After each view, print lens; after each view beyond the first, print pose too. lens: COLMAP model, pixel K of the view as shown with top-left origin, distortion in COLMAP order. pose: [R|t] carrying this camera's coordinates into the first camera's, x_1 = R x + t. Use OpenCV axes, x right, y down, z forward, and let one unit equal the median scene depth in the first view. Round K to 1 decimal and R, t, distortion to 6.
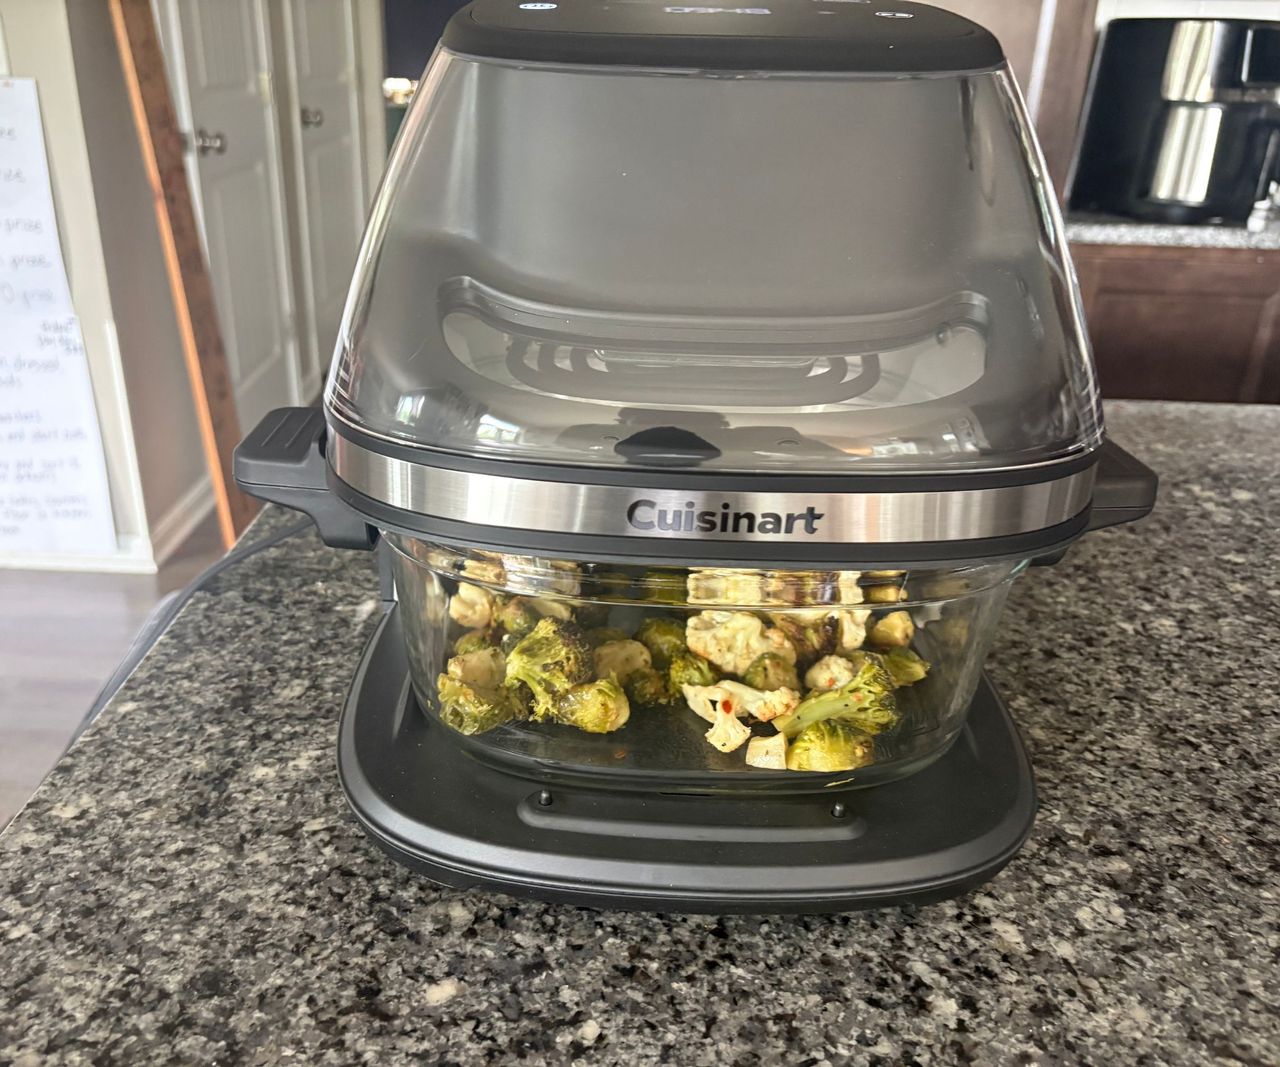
lens RADIAL K [[1094.6, 0, 566.2], [0, 1094.6, 547.1], [0, 0, 1]] dist [0.046118, -0.065281]
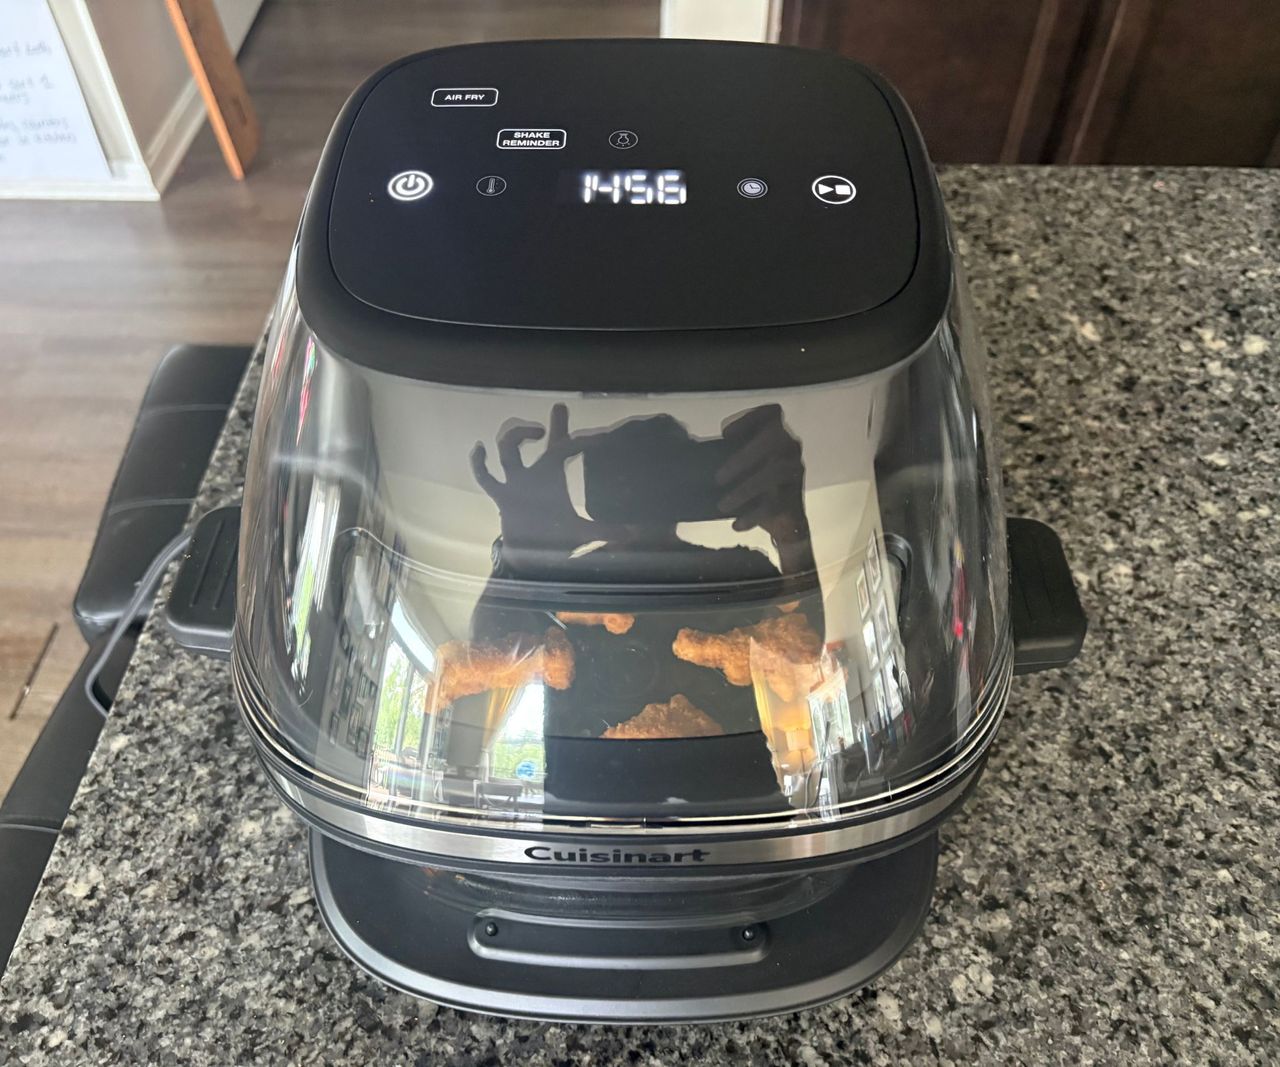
lens RADIAL K [[1094.6, 0, 614.1], [0, 1094.6, 536.2], [0, 0, 1]] dist [0.046118, -0.065281]
pose [[0.999465, -0.030068, -0.012875, 0.134020], [0.032704, 0.912095, 0.408673, -0.593305], [-0.000545, -0.408875, 0.912590, 0.127853]]
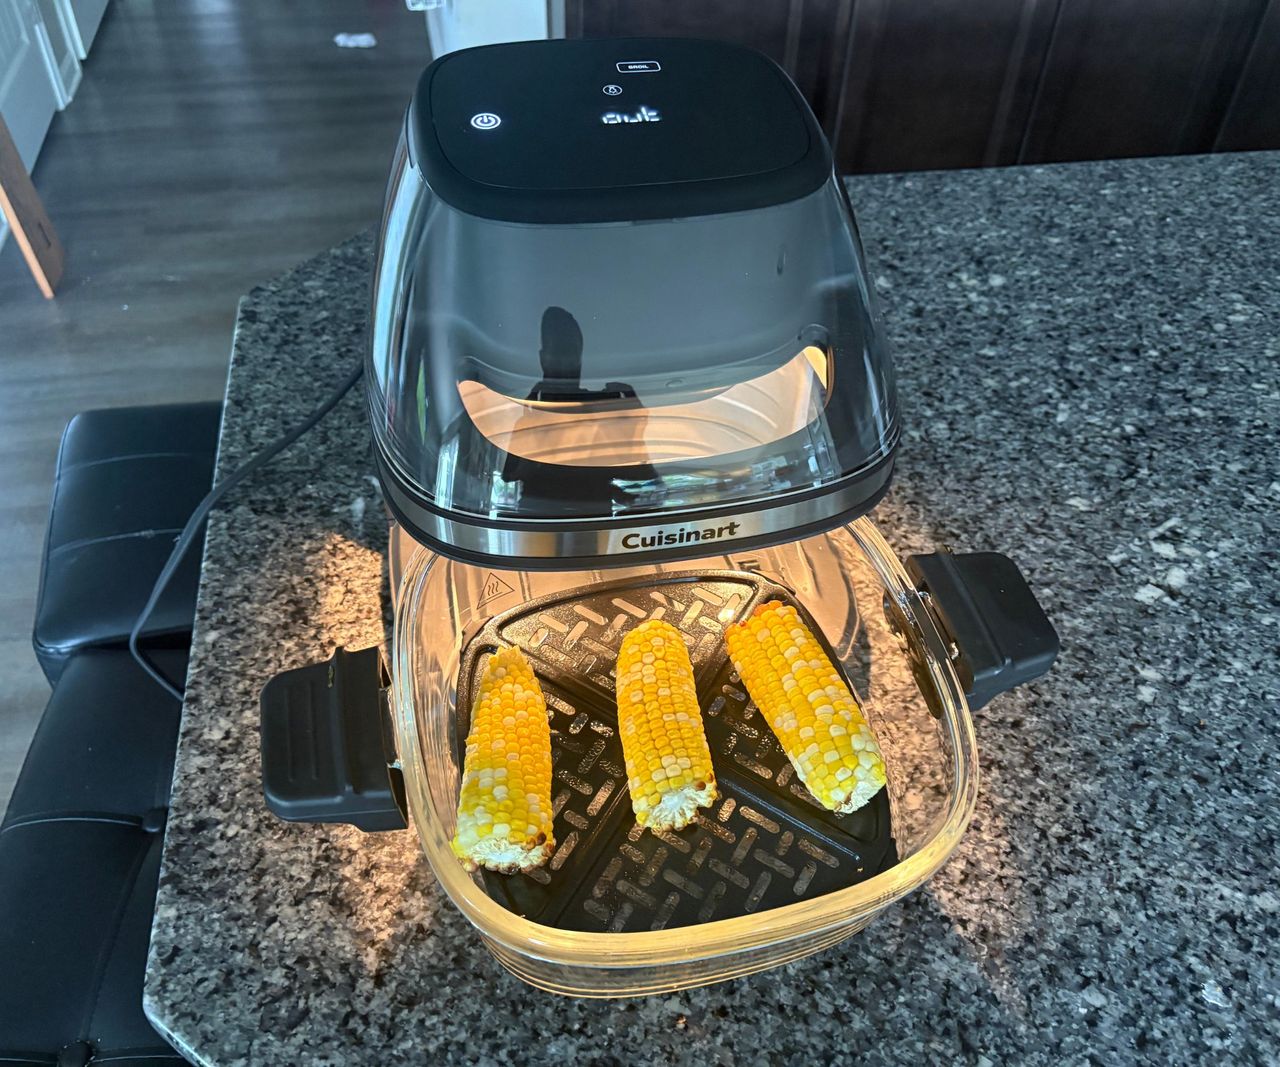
lens RADIAL K [[1094.6, 0, 636.1], [0, 1094.6, 533.3], [0, 0, 1]] dist [0.046118, -0.065281]
pose [[0.968641, -0.161065, 0.189189, -0.177528], [0.092565, 0.940549, 0.326801, -0.447721], [-0.230578, -0.299041, 0.925964, -0.369214]]
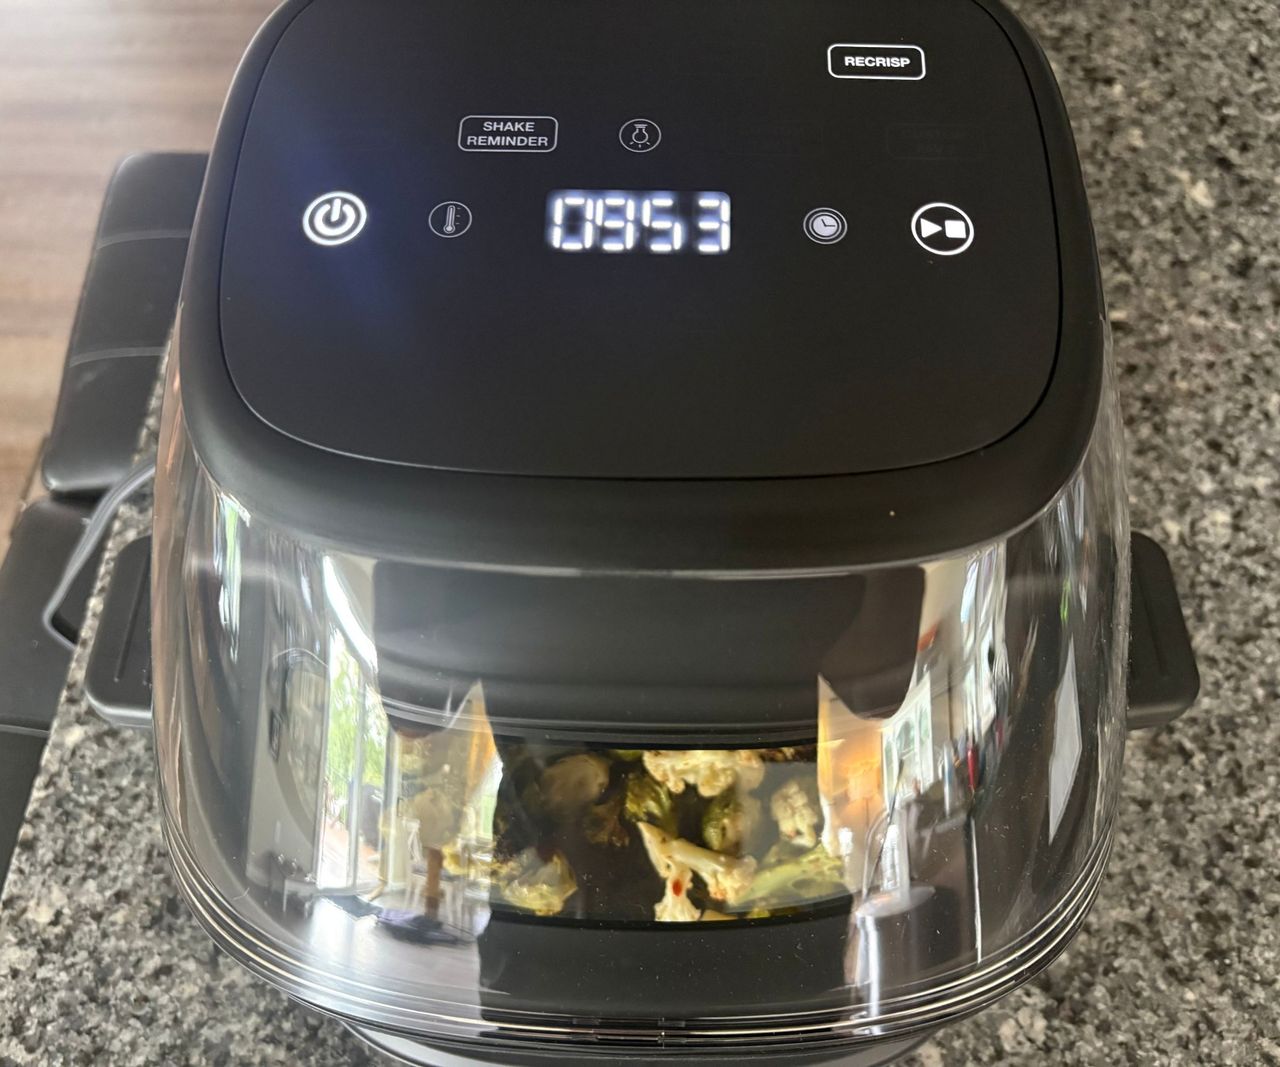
lens RADIAL K [[1094.6, 0, 630.8], [0, 1094.6, 533.8], [0, 0, 1]] dist [0.046118, -0.065281]
pose [[0.999392, -0.027085, -0.021971, 0.141144], [0.034863, 0.792956, 0.608280, -0.717284], [0.000947, -0.608676, 0.793418, 0.445152]]
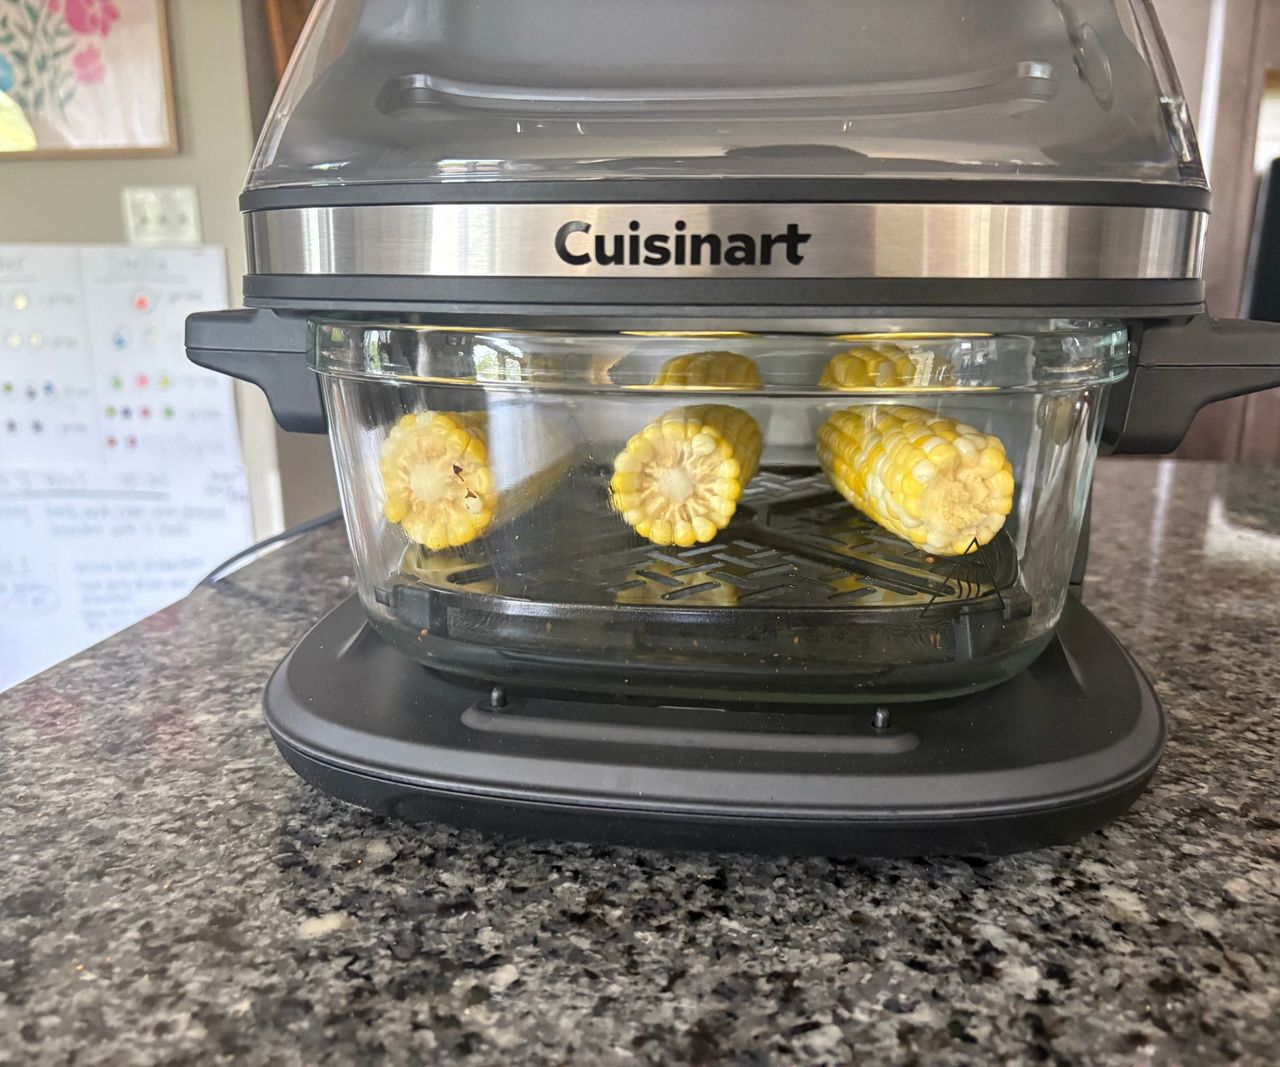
lens RADIAL K [[1094.6, 0, 635.8], [0, 1094.6, 552.9], [0, 0, 1]] dist [0.046118, -0.065281]
pose [[0.994923, 0.007684, -0.100350, 0.154465], [-0.025091, 0.984536, -0.173378, 0.255766], [0.097465, 0.175016, 0.979730, 0.230081]]
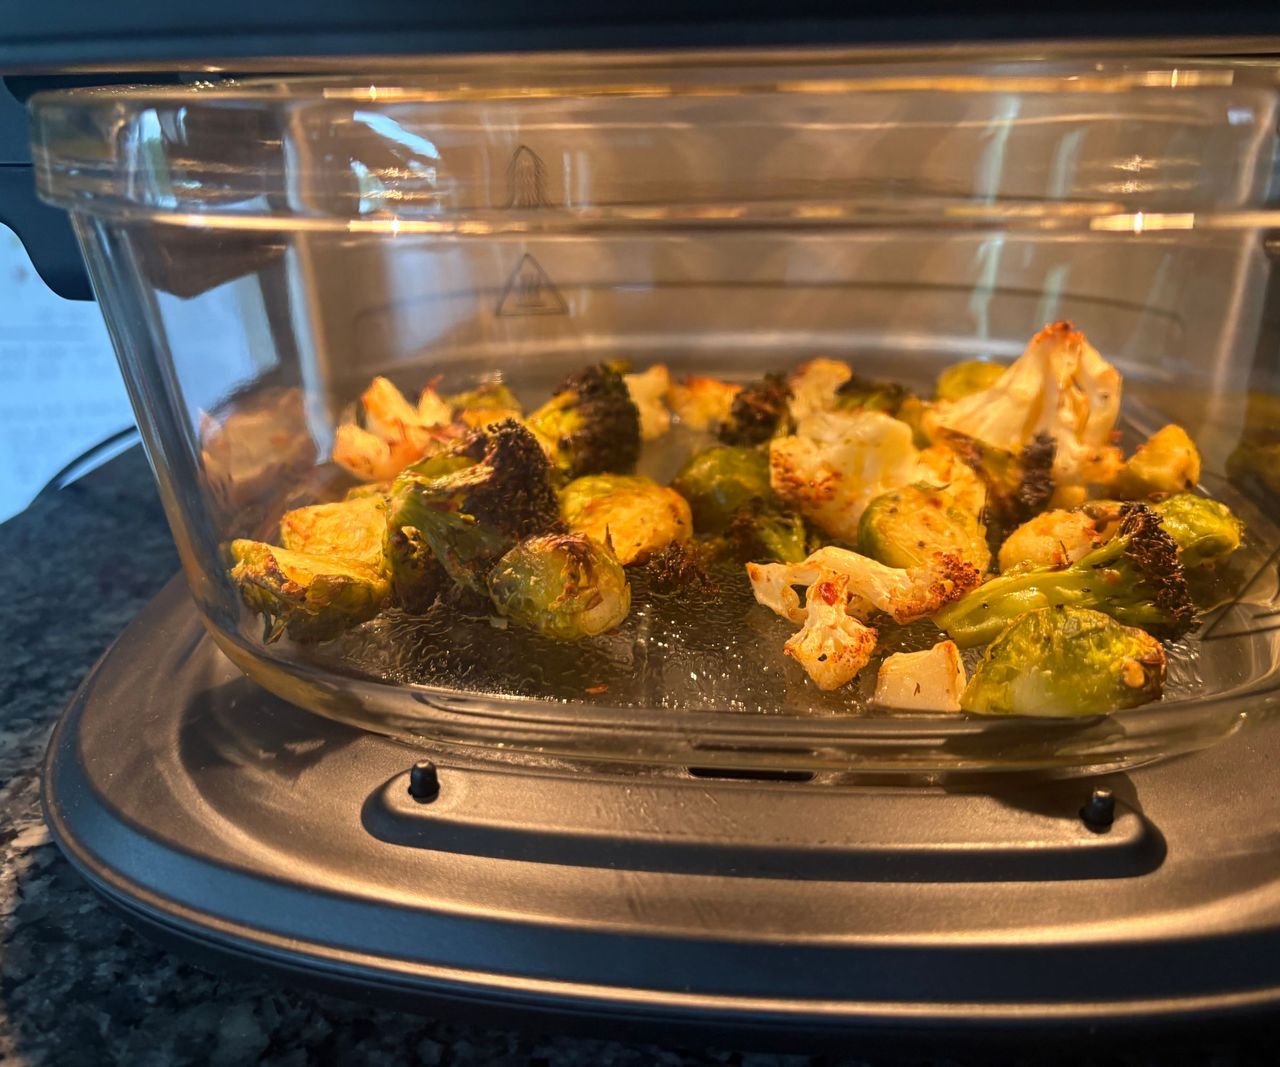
lens RADIAL K [[1094.6, 0, 639.9], [0, 1094.6, 523.8], [0, 0, 1]] dist [0.046118, -0.065281]
pose [[0.998036, -0.010055, -0.061830, 0.098336], [0.007652, 0.999210, -0.038989, 0.140317], [0.062173, 0.038439, 0.997325, 0.540932]]
